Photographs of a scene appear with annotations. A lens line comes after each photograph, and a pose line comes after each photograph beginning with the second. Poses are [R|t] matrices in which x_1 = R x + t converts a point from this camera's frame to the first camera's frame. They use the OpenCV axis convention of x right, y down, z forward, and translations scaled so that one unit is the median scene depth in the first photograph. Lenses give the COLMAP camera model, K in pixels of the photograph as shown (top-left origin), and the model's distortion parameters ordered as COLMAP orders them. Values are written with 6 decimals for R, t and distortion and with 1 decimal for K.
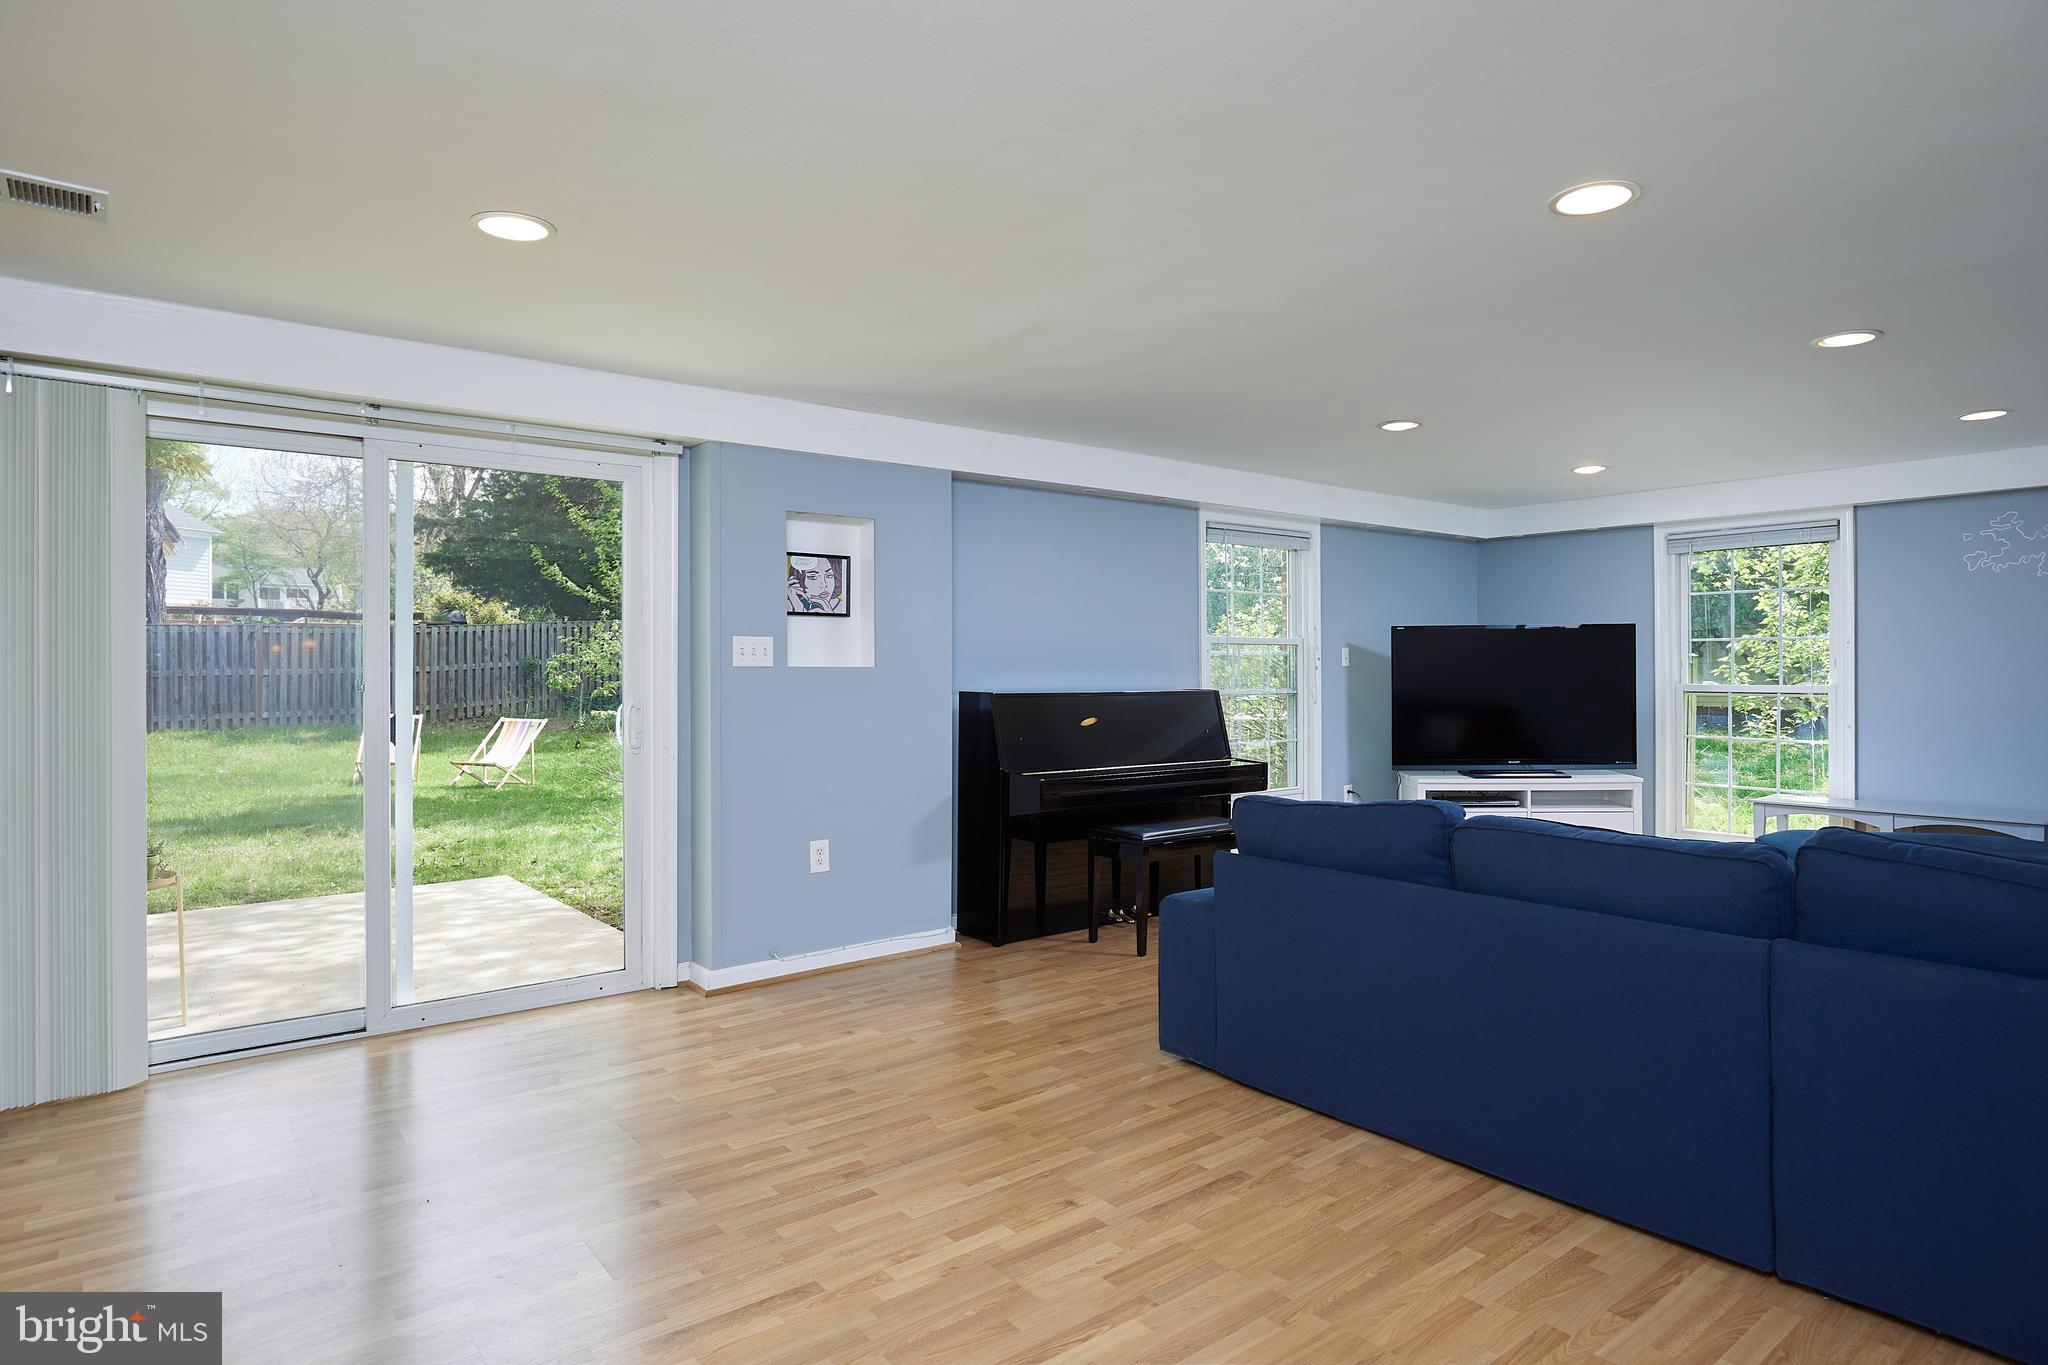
lens RADIAL K [[1131.9, 0, 1019.1], [0, 1131.9, 671.4], [0, 0, 1]] dist [0.001729, 0.000086]
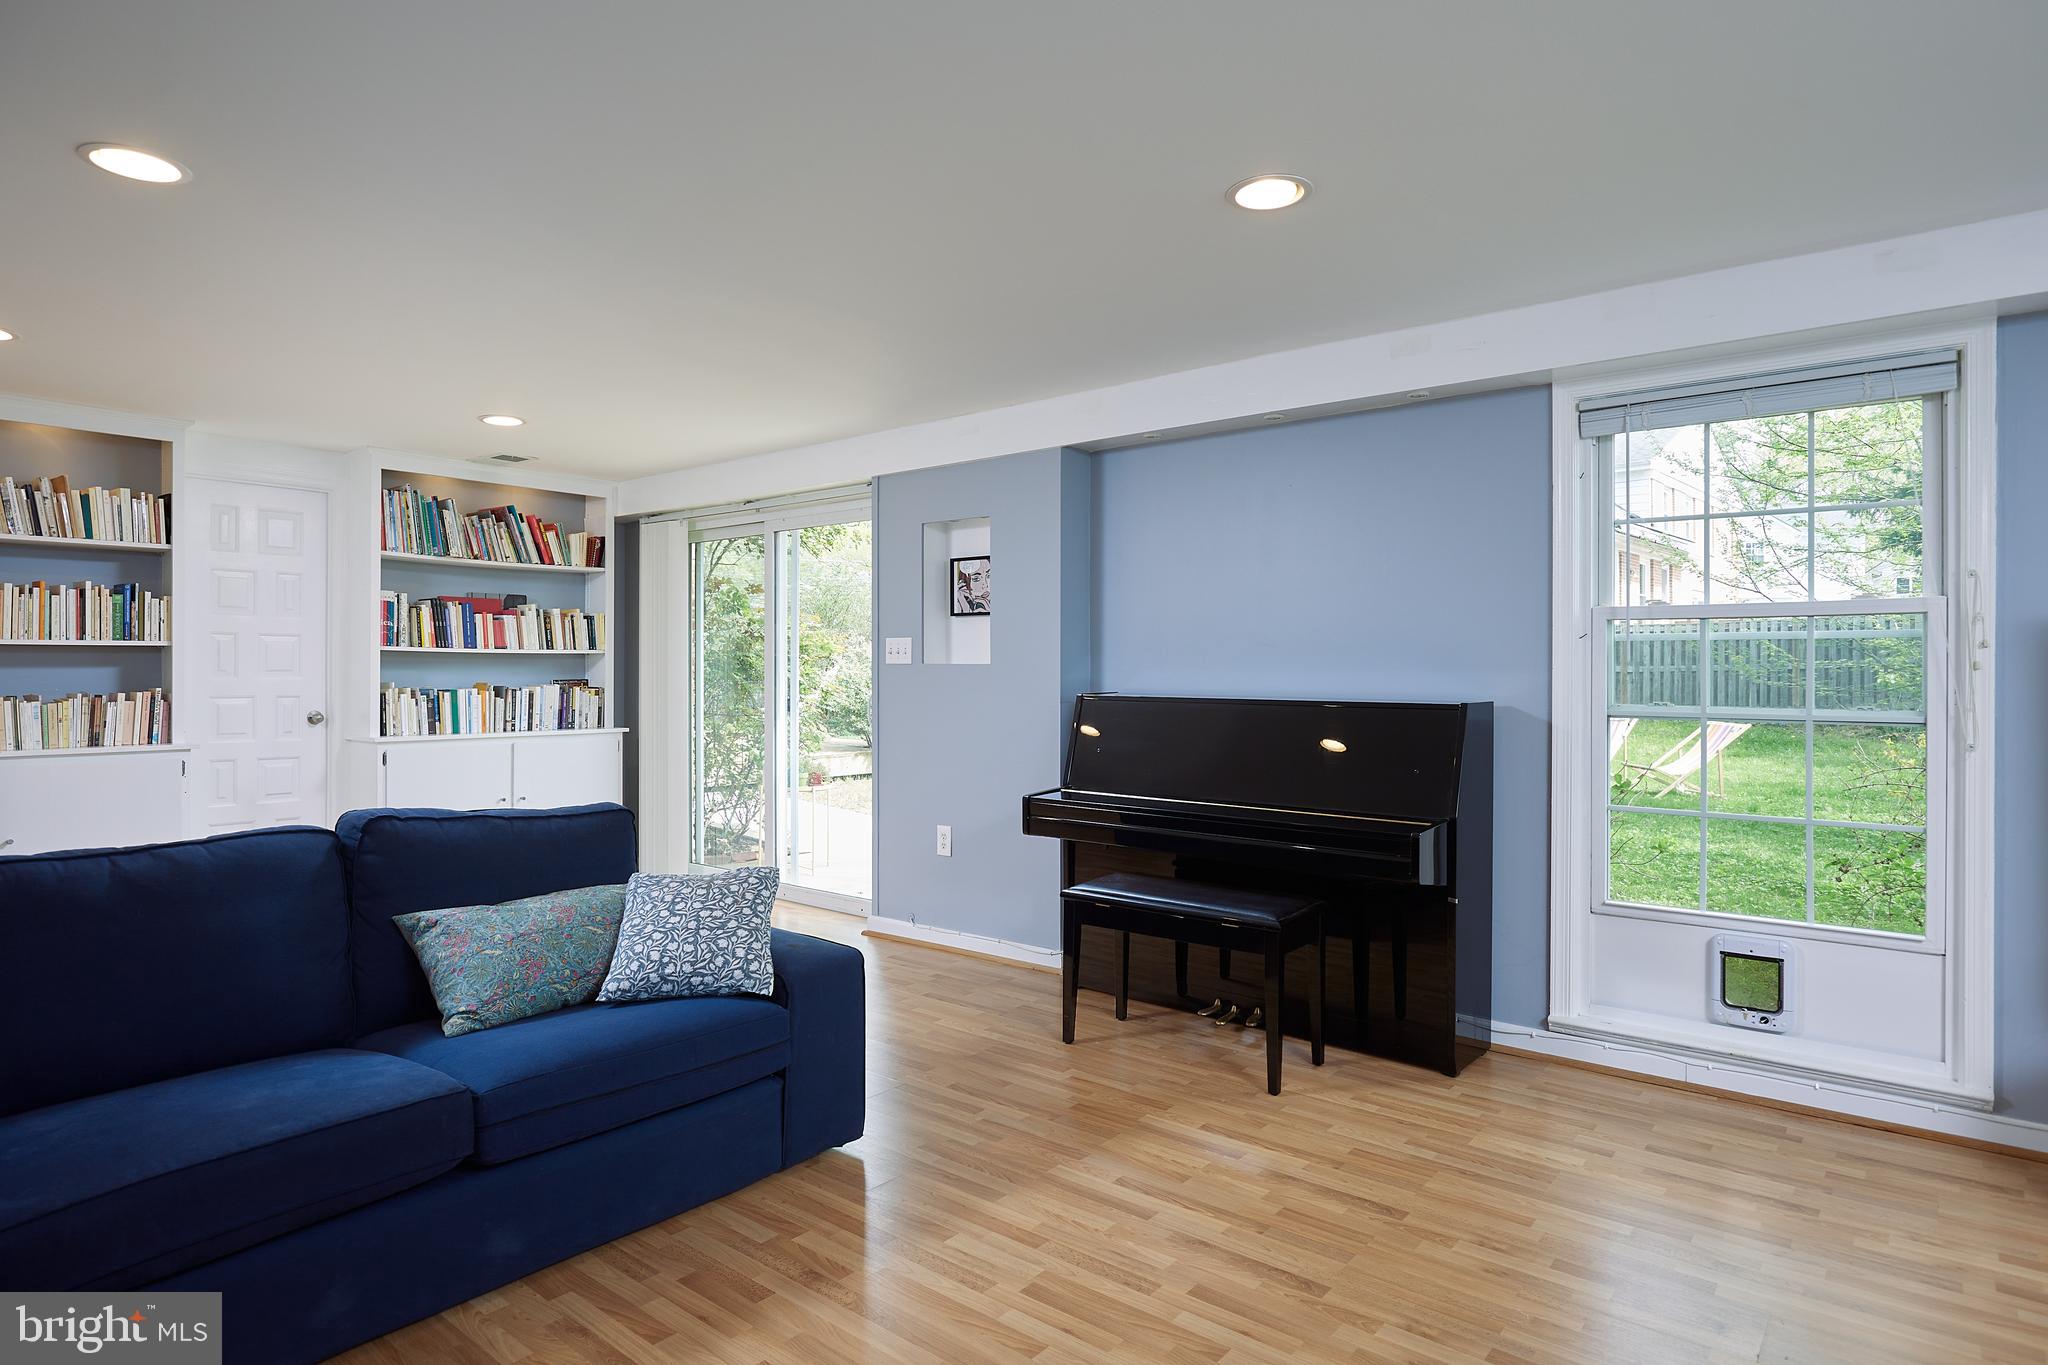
lens RADIAL K [[1131.9, 0, 1024.7], [0, 1131.9, 677.1], [0, 0, 1]] dist [0.001729, 0.000086]
pose [[0.204089, 0.014263, -0.978848, 0.859575], [-0.007020, 0.999889, 0.013105, -0.006077], [0.978927, 0.004197, 0.204167, 0.828749]]
